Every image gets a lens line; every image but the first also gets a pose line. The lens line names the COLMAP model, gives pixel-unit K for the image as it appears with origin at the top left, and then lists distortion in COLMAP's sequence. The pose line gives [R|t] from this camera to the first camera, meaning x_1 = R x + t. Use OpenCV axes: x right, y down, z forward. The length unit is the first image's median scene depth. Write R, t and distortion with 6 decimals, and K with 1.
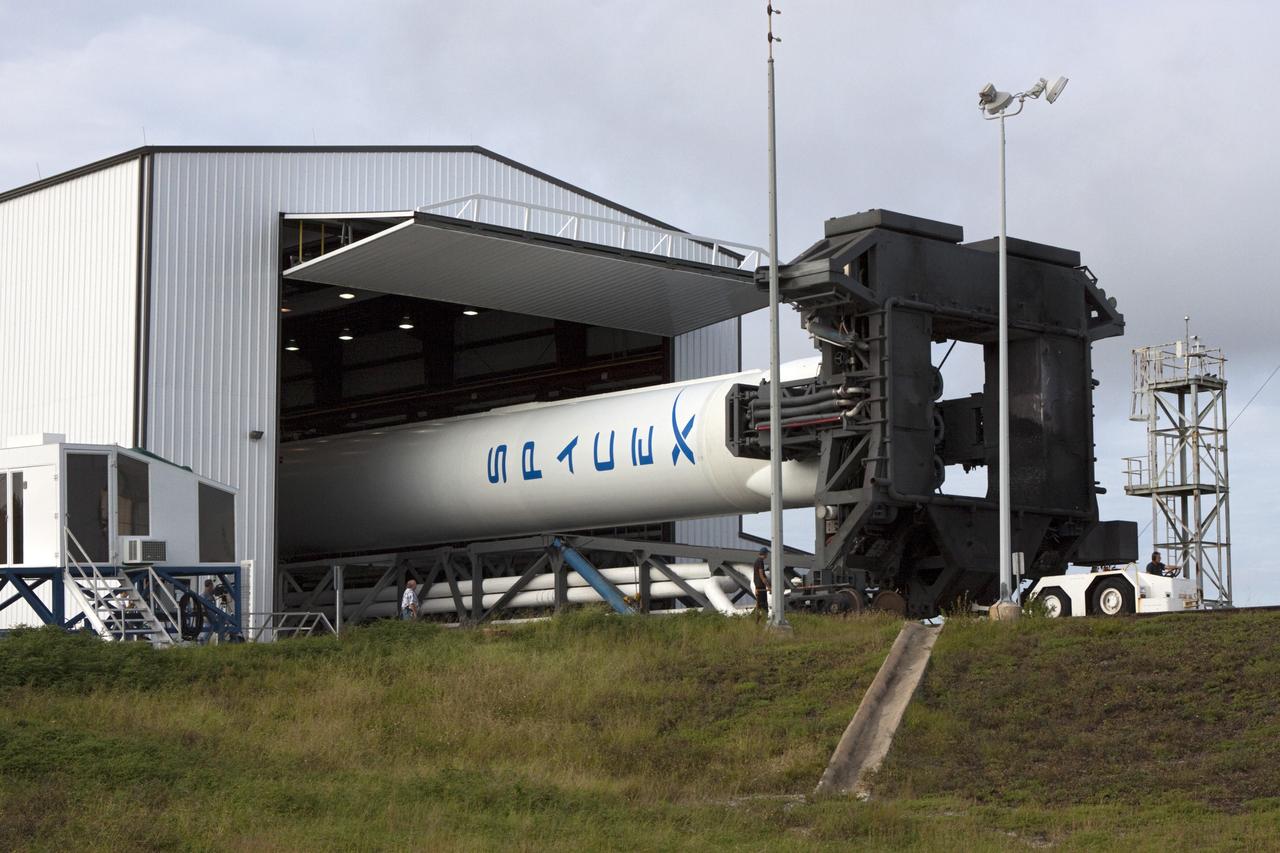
lens RADIAL K [[2496.4, 0, 640.0], [0, 2496.4, 426.5], [0, 0, 1]] dist [-0.058961, -0.028679]
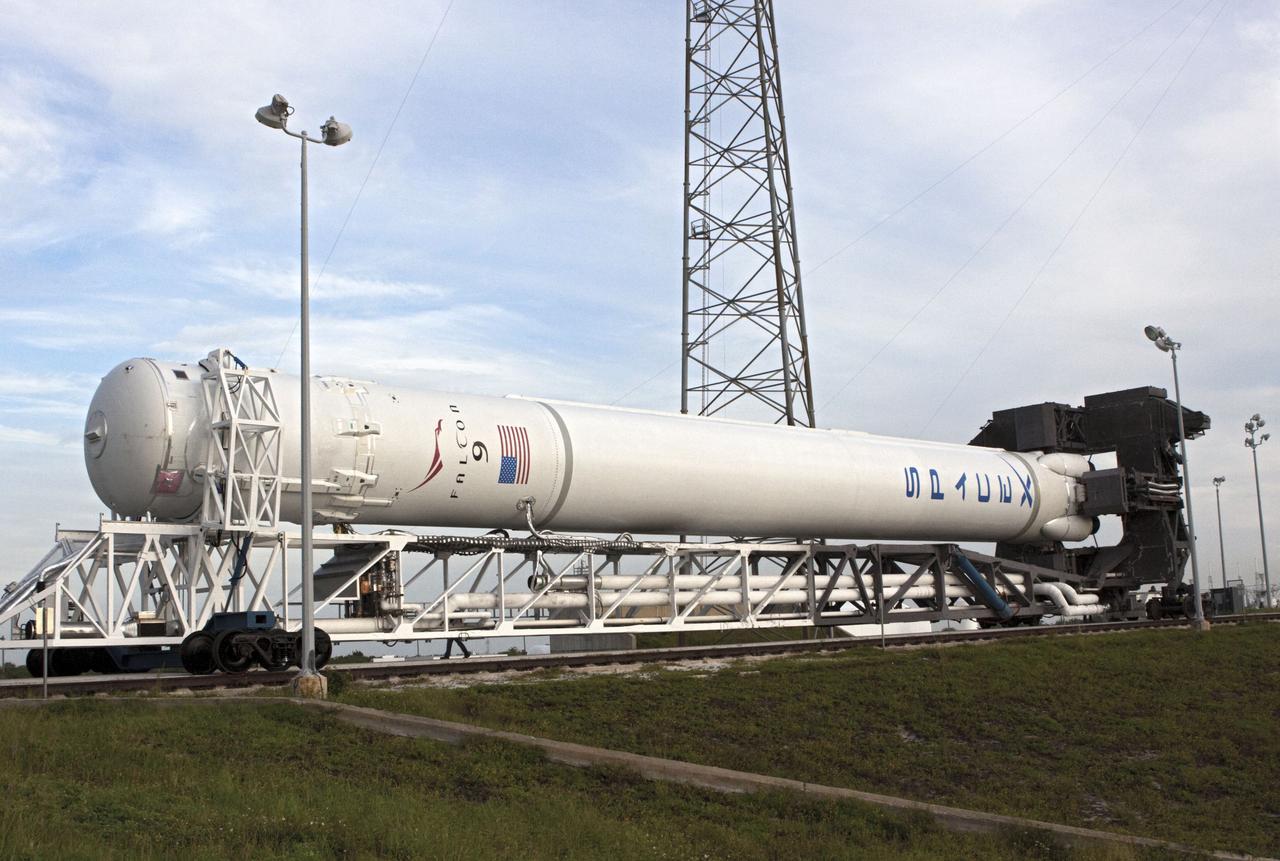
lens RADIAL K [[1419.4, 0, 640.0], [0, 1419.4, 430.5], [0, 0, 1]] dist [-0.100593, 0.013197]
pose [[-0.020384, 0.143821, 0.989394, -0.788870], [-0.083882, 0.985864, -0.145036, 0.107874], [-0.996267, -0.085949, -0.008032, 1.203394]]
